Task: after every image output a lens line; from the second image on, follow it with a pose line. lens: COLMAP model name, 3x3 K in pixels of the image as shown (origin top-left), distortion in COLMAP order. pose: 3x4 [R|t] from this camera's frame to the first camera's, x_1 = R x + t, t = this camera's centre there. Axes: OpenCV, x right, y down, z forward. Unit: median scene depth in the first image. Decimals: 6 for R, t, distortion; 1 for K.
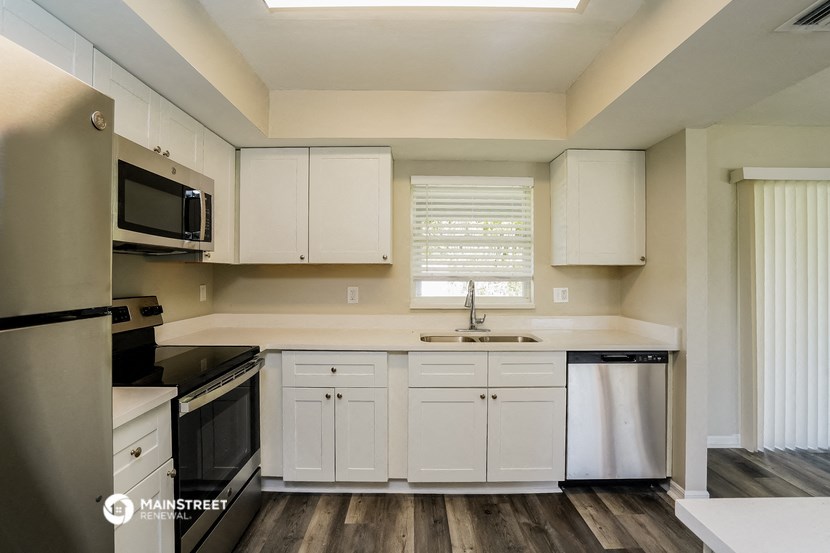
lens RADIAL K [[389.5, 0, 418.1], [0, 389.5, 272.5], [0, 0, 1]] dist [-0.026534, 0.002617]
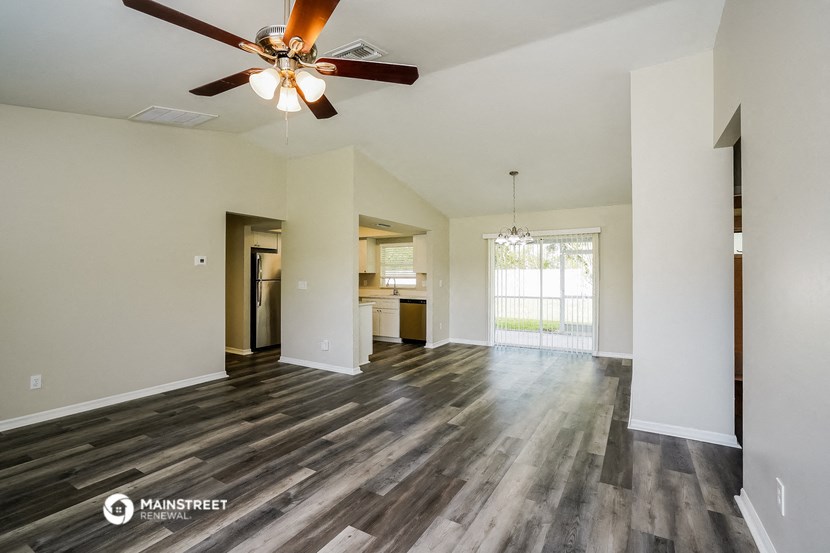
lens RADIAL K [[389.5, 0, 411.5], [0, 389.5, 281.3], [0, 0, 1]] dist [-0.026534, 0.002617]
pose [[0.841021, 0.008980, -0.540928, 2.025623], [-0.004478, 0.999944, 0.009638, 0.014286], [0.540984, -0.005683, 0.841014, -1.572655]]
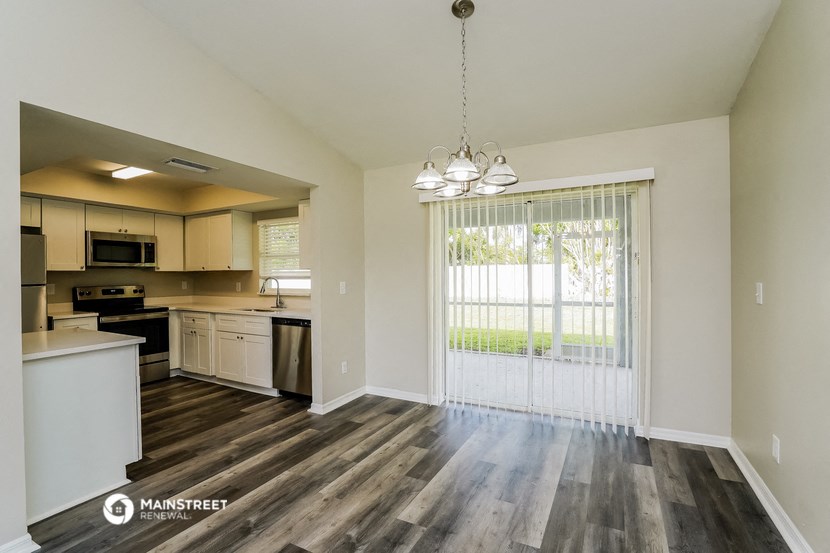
lens RADIAL K [[389.5, 0, 418.5], [0, 389.5, 274.9], [0, 0, 1]] dist [-0.026534, 0.002617]
pose [[0.871818, -0.010467, -0.489719, 1.662431], [0.009873, 0.999944, -0.003795, 0.017129], [0.489731, -0.001526, 0.871872, -0.221738]]
